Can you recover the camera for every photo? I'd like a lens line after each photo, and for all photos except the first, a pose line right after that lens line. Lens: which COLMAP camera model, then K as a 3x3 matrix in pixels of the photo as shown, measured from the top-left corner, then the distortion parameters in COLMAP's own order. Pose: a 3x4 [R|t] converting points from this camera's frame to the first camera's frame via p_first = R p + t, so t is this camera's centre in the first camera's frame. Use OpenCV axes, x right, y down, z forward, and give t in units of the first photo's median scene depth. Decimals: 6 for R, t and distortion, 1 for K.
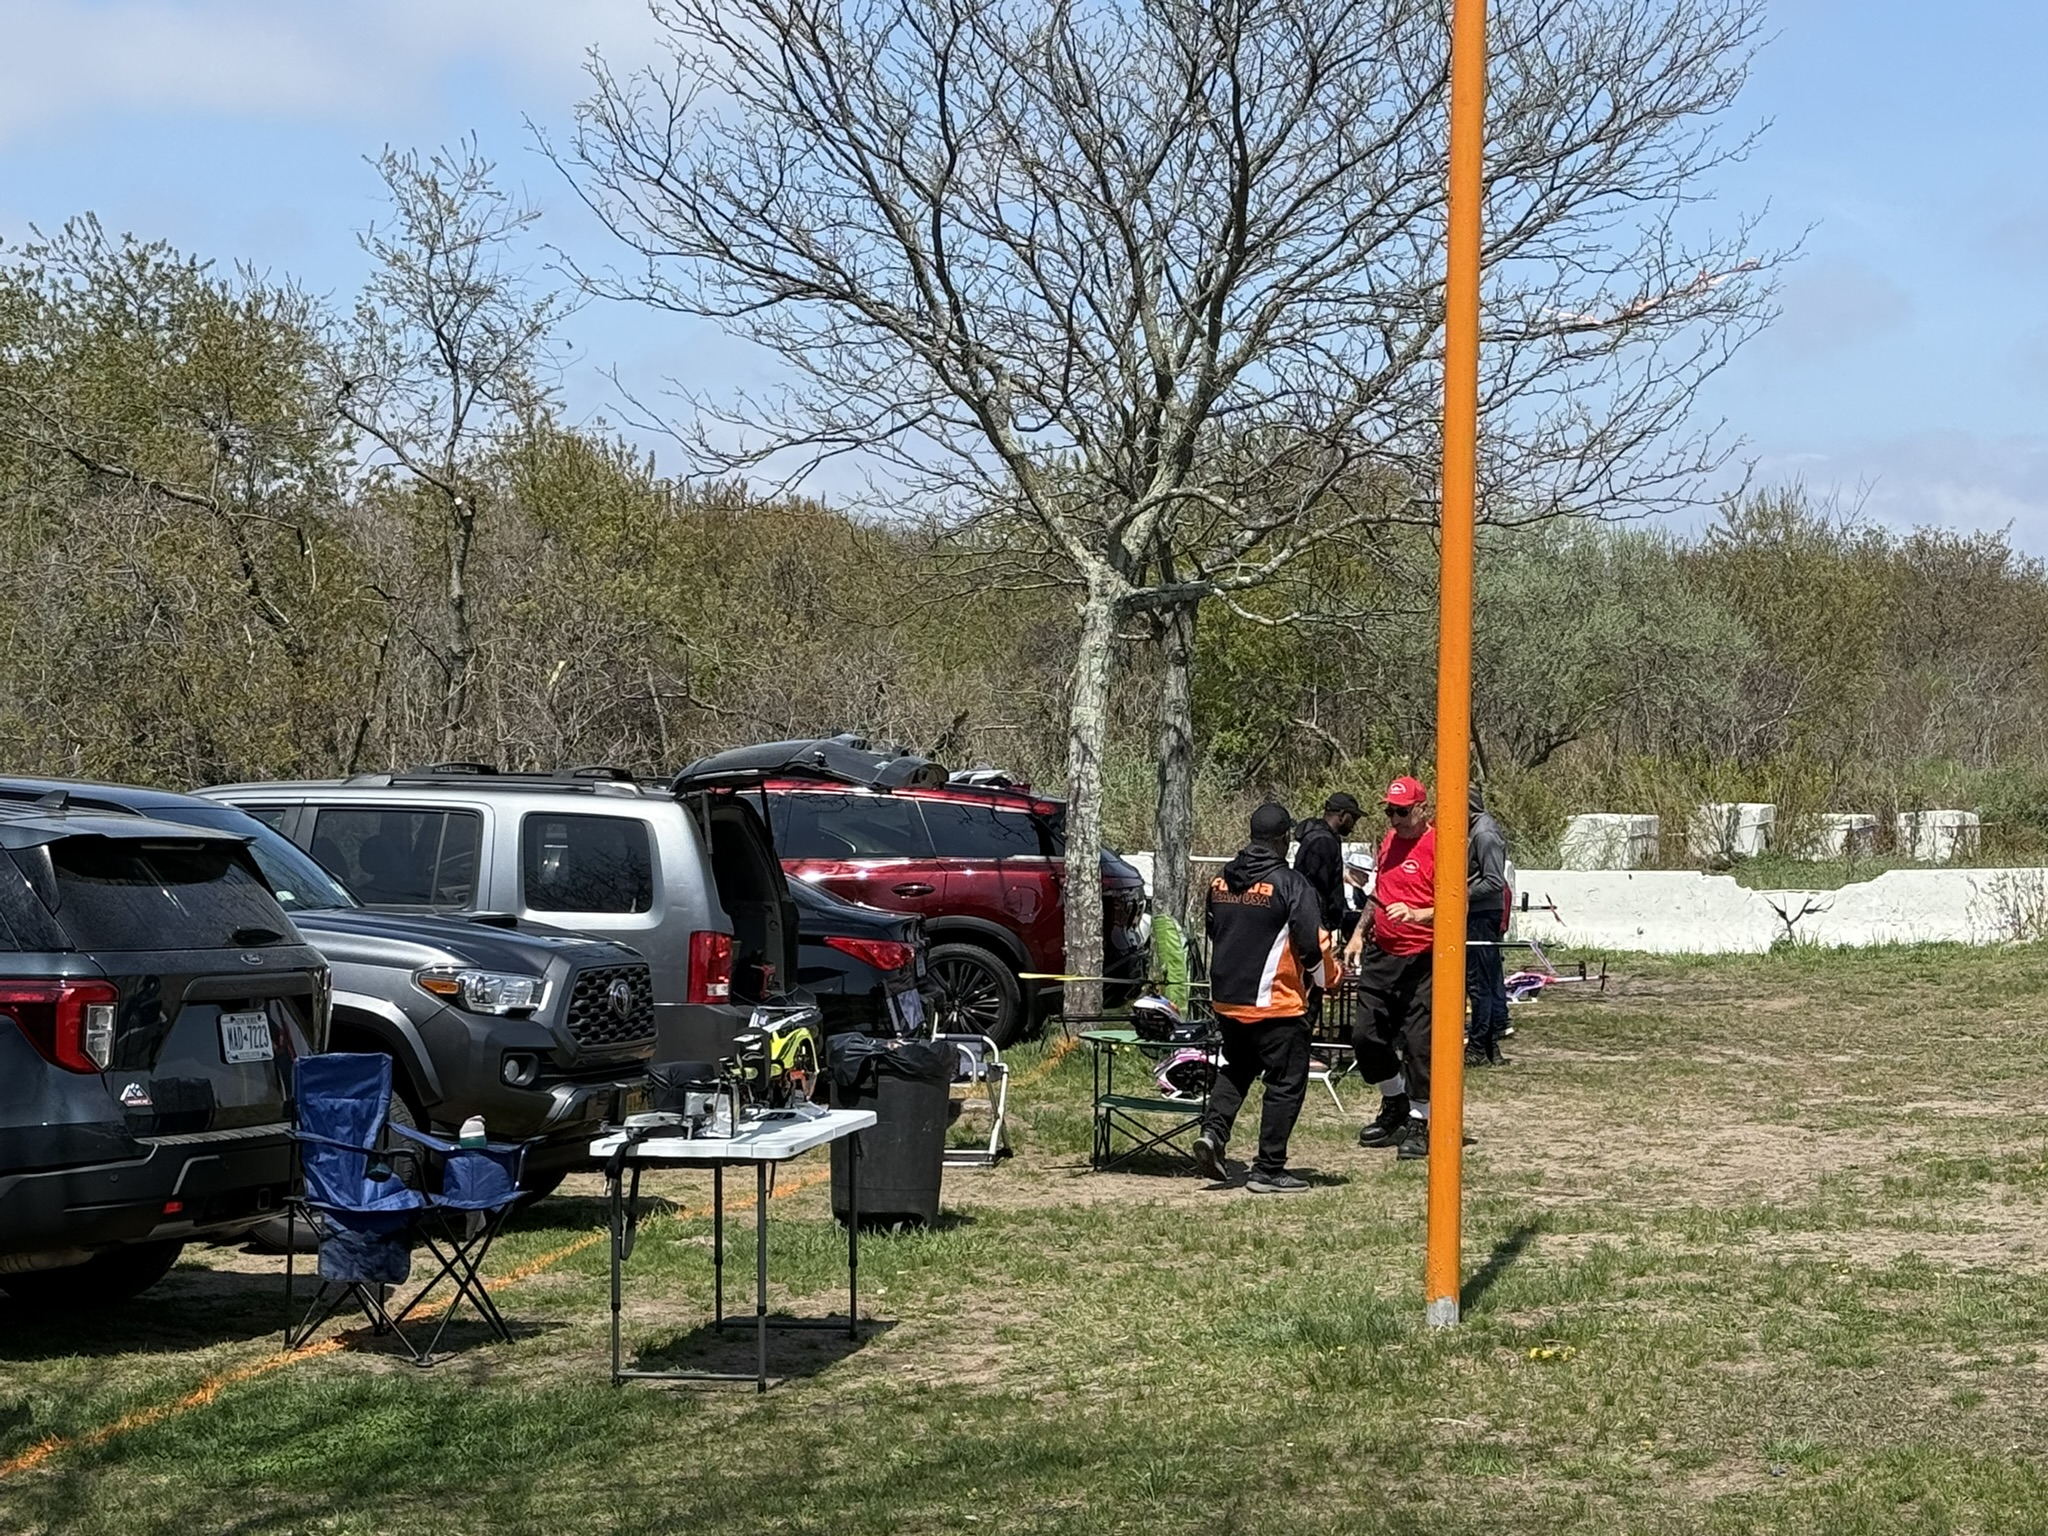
lens RADIAL K [[4260.6, 0, 1020.4], [0, 4260.6, 783.1], [0, 0, 1]] dist [0.005870, 0.000000]
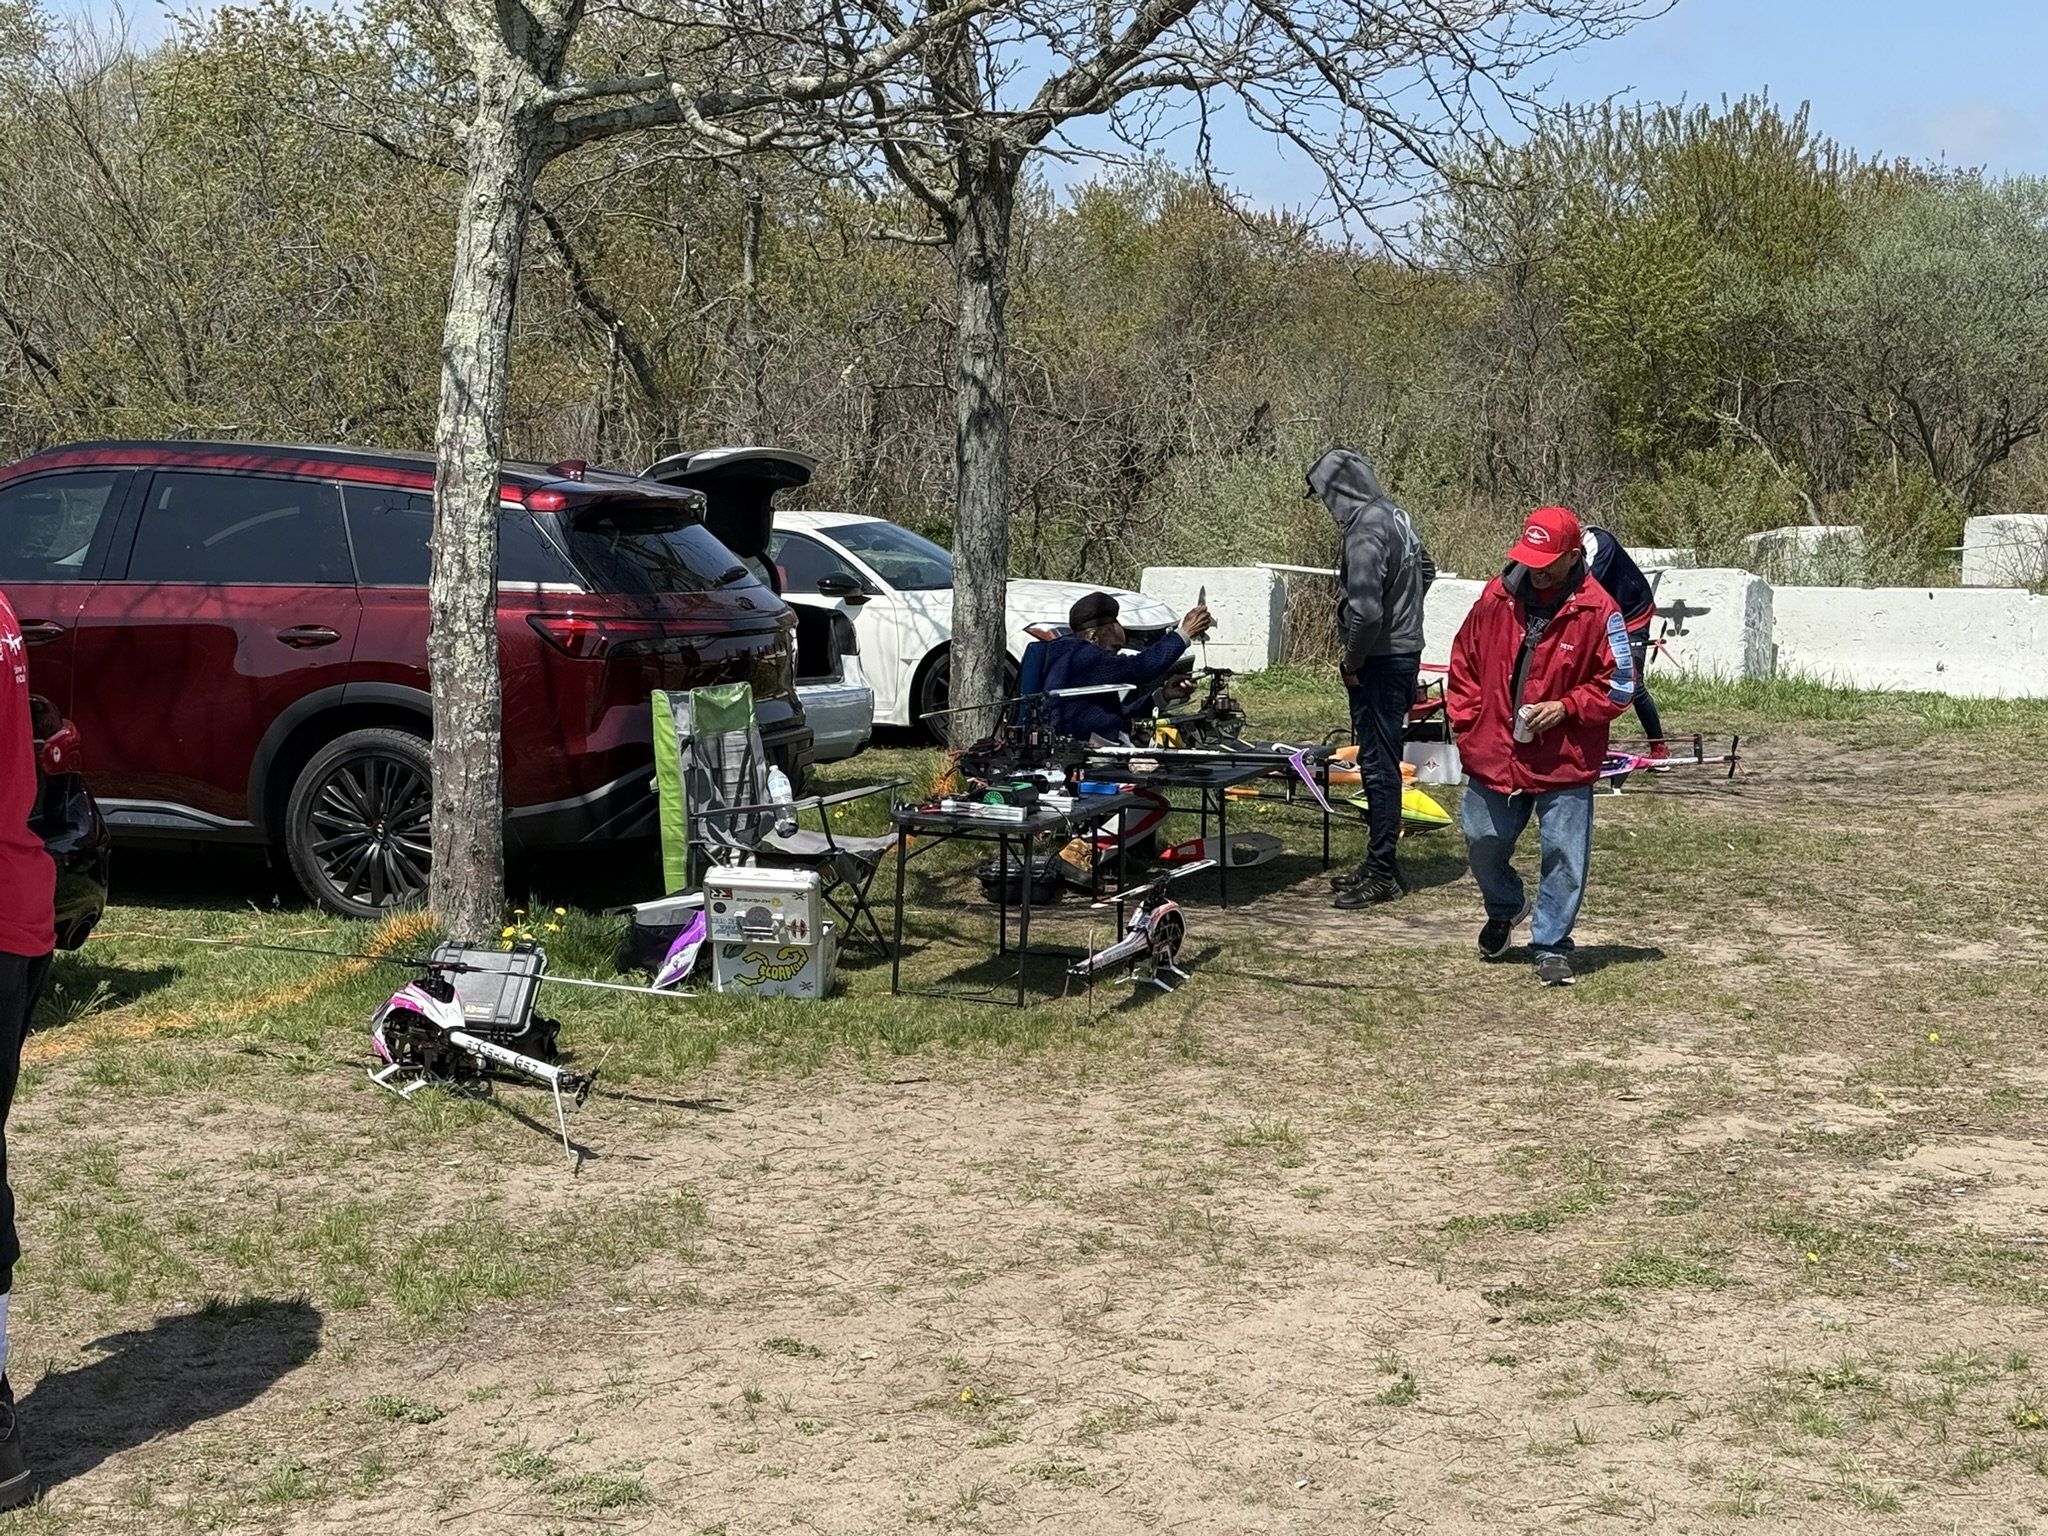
lens RADIAL K [[3137.8, 0, 1023.0], [0, 3137.8, 771.8], [0, 0, 1]] dist [0.140359, 0.000000]
pose [[0.972205, 0.021694, -0.233123, 0.180712], [-0.001127, 0.996120, 0.087998, 0.005066], [0.234127, -0.085290, 0.968458, 0.617747]]
